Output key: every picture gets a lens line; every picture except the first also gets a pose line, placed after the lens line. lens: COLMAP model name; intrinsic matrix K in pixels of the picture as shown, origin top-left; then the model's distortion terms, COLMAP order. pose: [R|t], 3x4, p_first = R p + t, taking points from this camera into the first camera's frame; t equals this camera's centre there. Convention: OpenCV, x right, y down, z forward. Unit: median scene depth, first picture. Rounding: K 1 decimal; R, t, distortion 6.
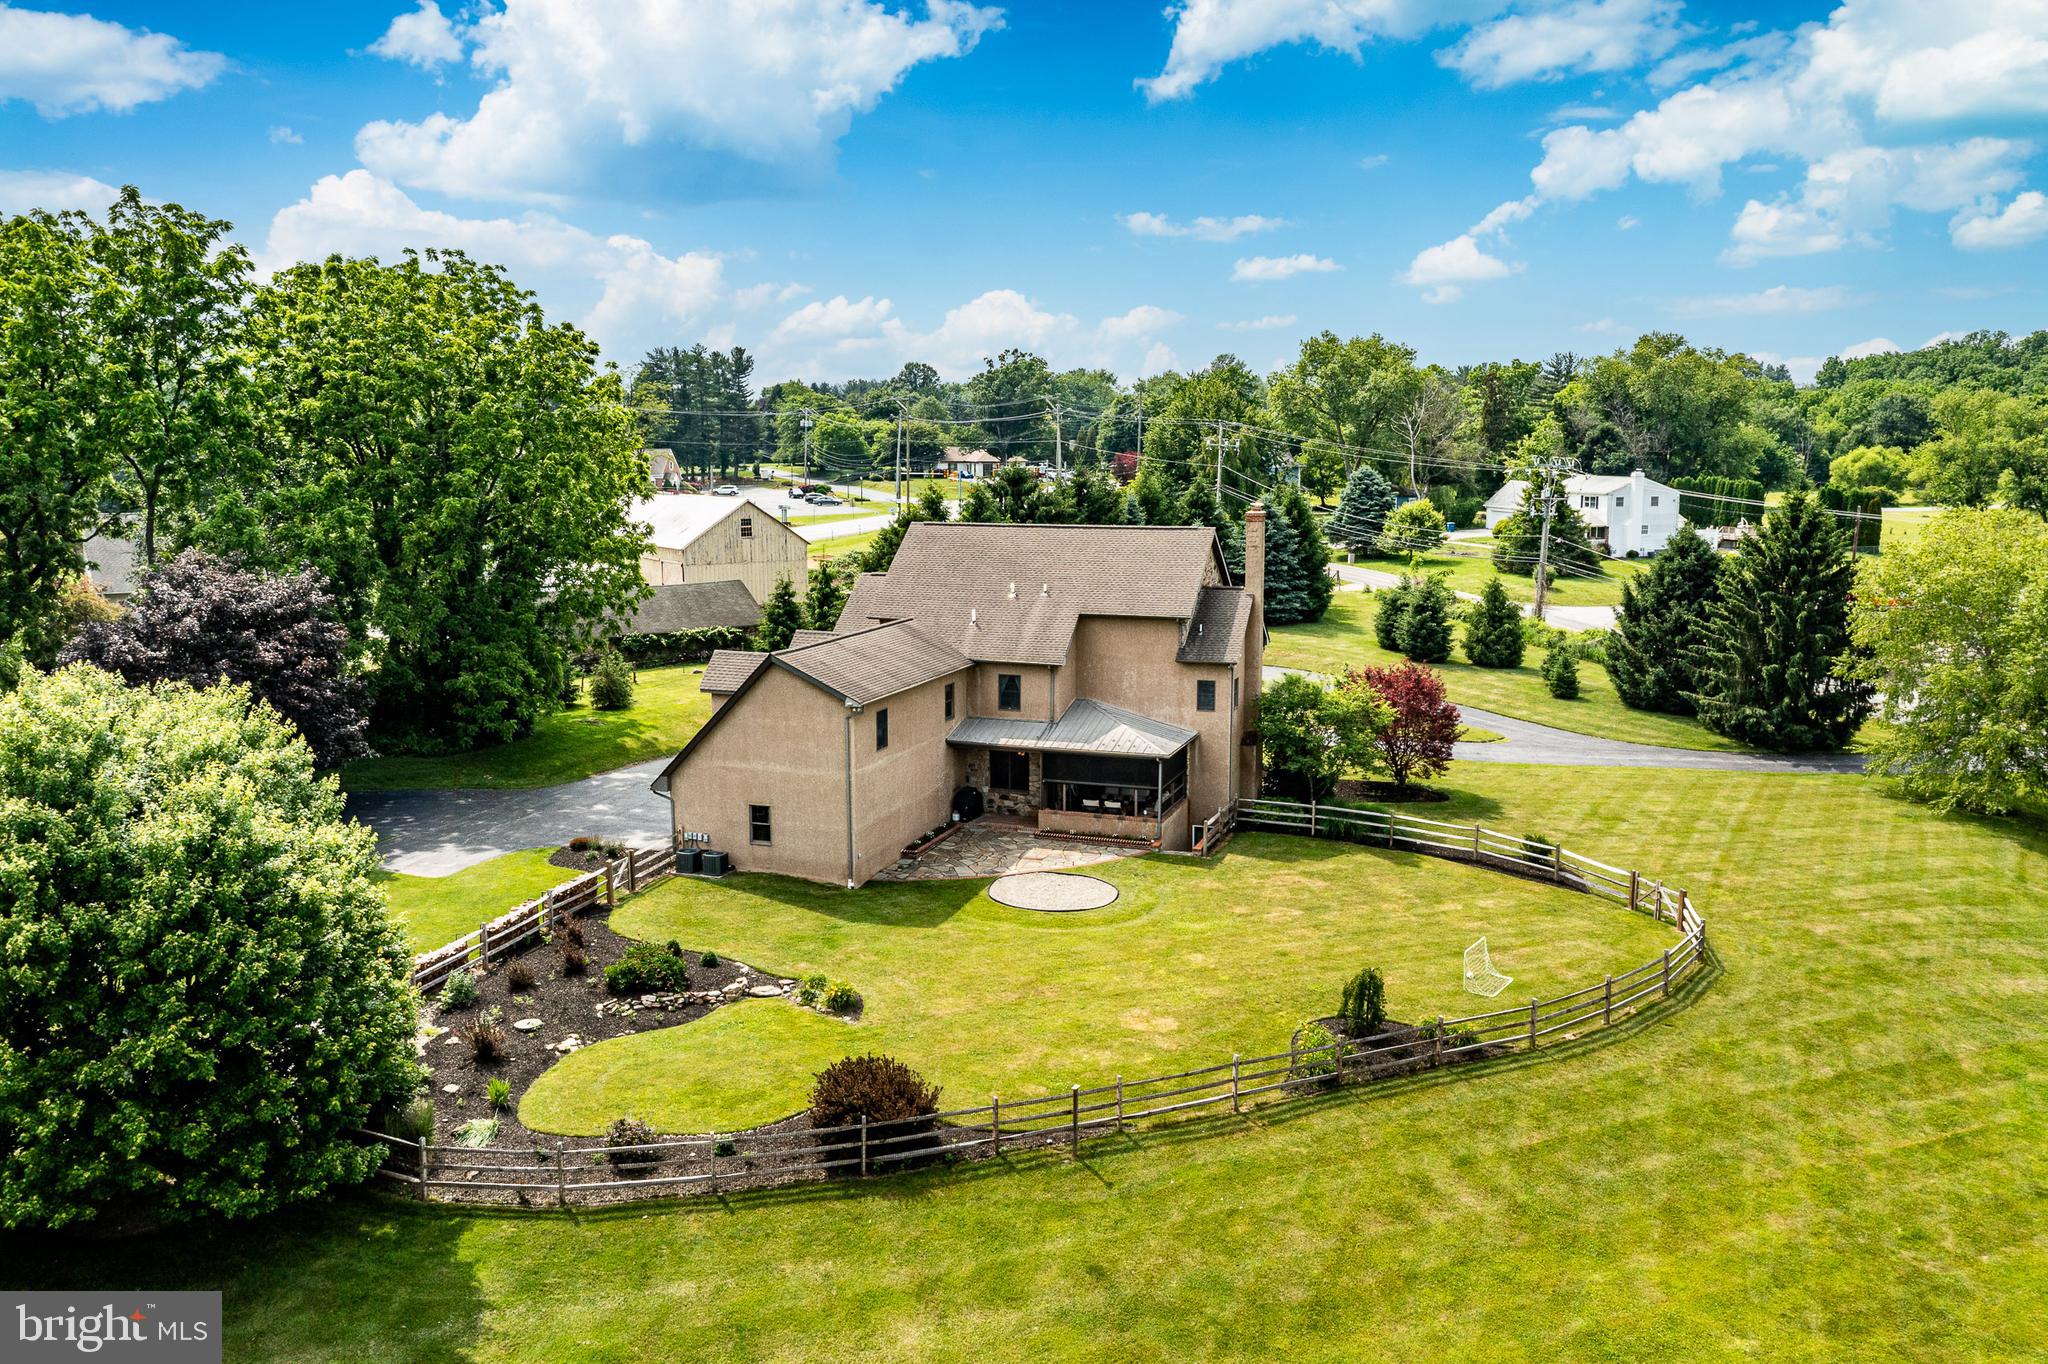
lens RADIAL K [[1640.6, 0, 1024.0], [0, 1640.6, 682.0], [0, 0, 1]] dist [-0.016287, -0.002862]
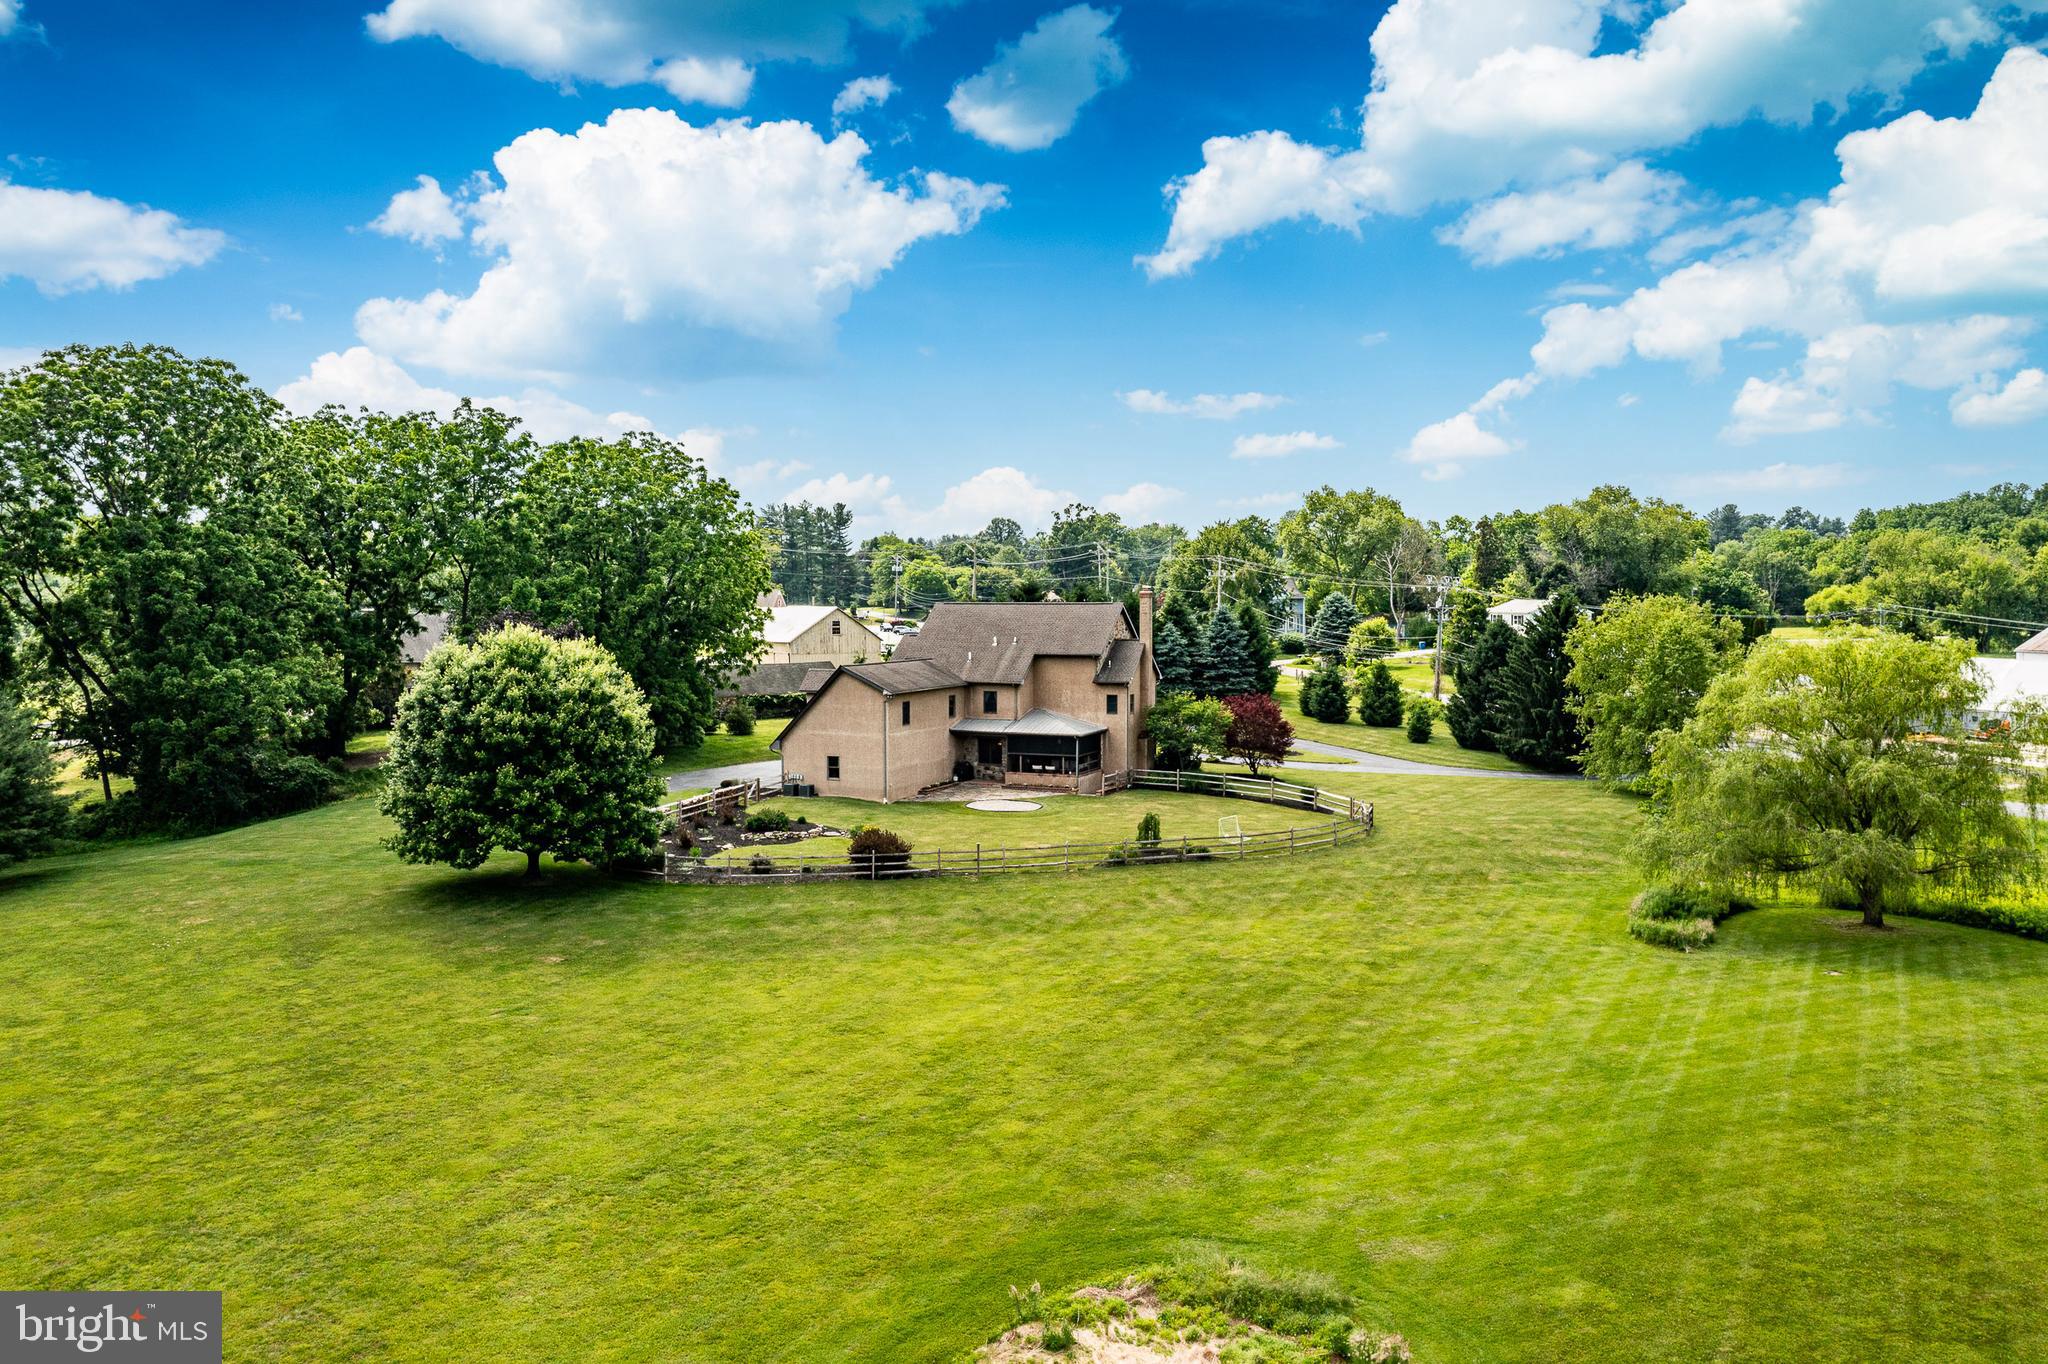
lens RADIAL K [[1640.6, 0, 1024.0], [0, 1640.6, 682.0], [0, 0, 1]] dist [-0.016287, -0.002862]
pose [[0.998143, 0.002045, -0.060883, 0.103491], [-0.007823, 0.995464, -0.094820, 0.117552], [0.060413, 0.095120, 0.993631, -0.506444]]
